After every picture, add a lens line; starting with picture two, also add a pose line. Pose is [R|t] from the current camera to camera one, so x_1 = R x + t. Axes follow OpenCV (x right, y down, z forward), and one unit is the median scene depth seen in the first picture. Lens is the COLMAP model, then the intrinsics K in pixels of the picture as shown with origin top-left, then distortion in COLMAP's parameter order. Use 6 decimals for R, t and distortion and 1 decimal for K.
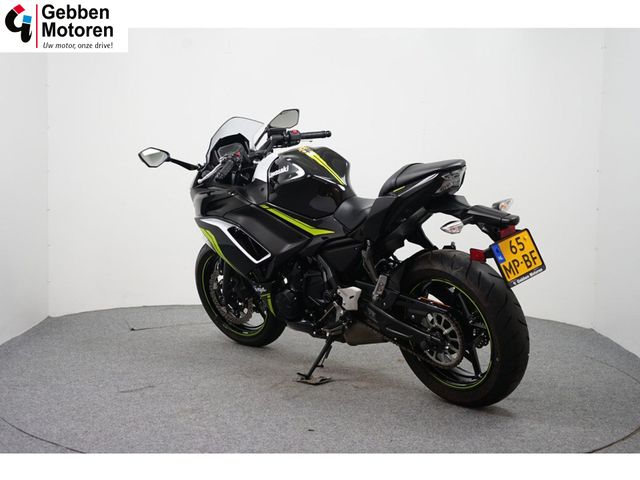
lens RADIAL K [[987.4, 0, 318.5], [0, 987.4, 237.5], [0, 0, 1]] dist [0.040584, 0.000000]
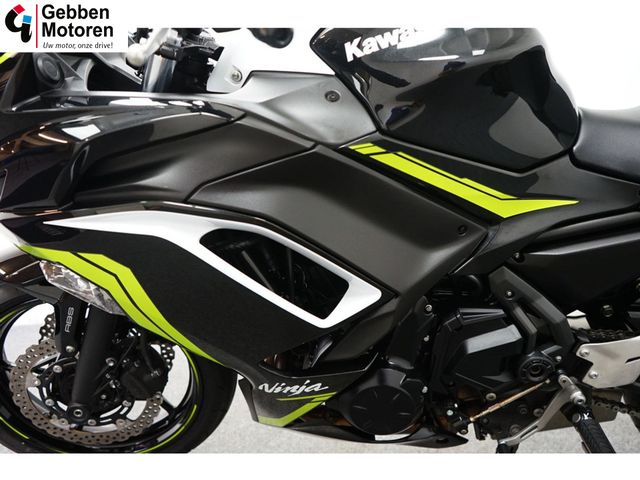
lens RADIAL K [[498.2, 0, 319.9], [0, 498.2, 237.9], [0, 0, 1]] dist [-0.011487, 0.010752]
pose [[0.713641, -0.159037, 0.682219, -0.181400], [0.107905, 0.987221, 0.117263, -0.024042], [-0.692151, -0.010069, 0.721683, 0.919197]]
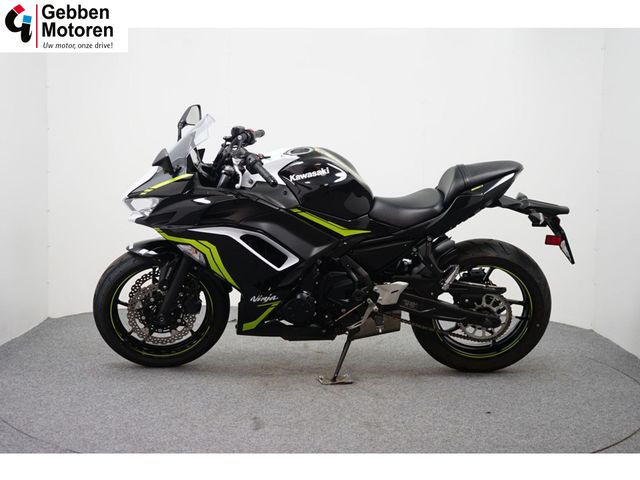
lens RADIAL K [[987.4, 0, 319.8], [0, 987.4, 240.0], [0, 0, 1]] dist [0.040584, 0.000000]
pose [[0.649310, -0.067622, 0.757511, -0.795242], [0.061173, 0.997456, 0.036607, -0.037378], [-0.758059, 0.022570, 0.651795, 0.359551]]
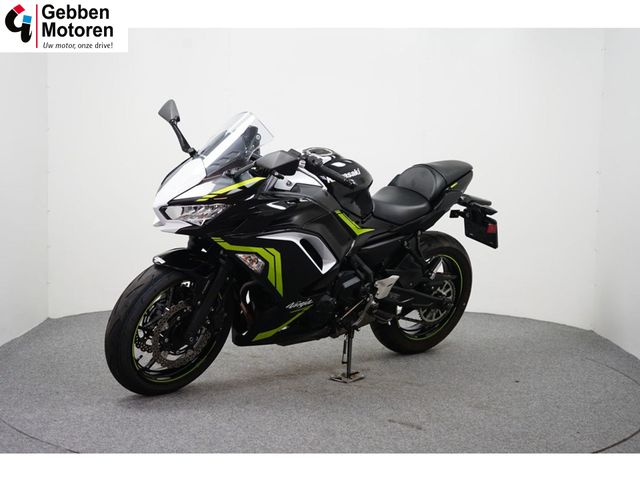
lens RADIAL K [[987.4, 0, 321.3], [0, 987.4, 239.1], [0, 0, 1]] dist [0.040584, 0.000000]
pose [[0.003930, -0.097424, 0.995235, -1.040898], [0.072511, 0.992651, 0.096884, -0.101881], [-0.997360, 0.071785, 0.010966, 1.032800]]
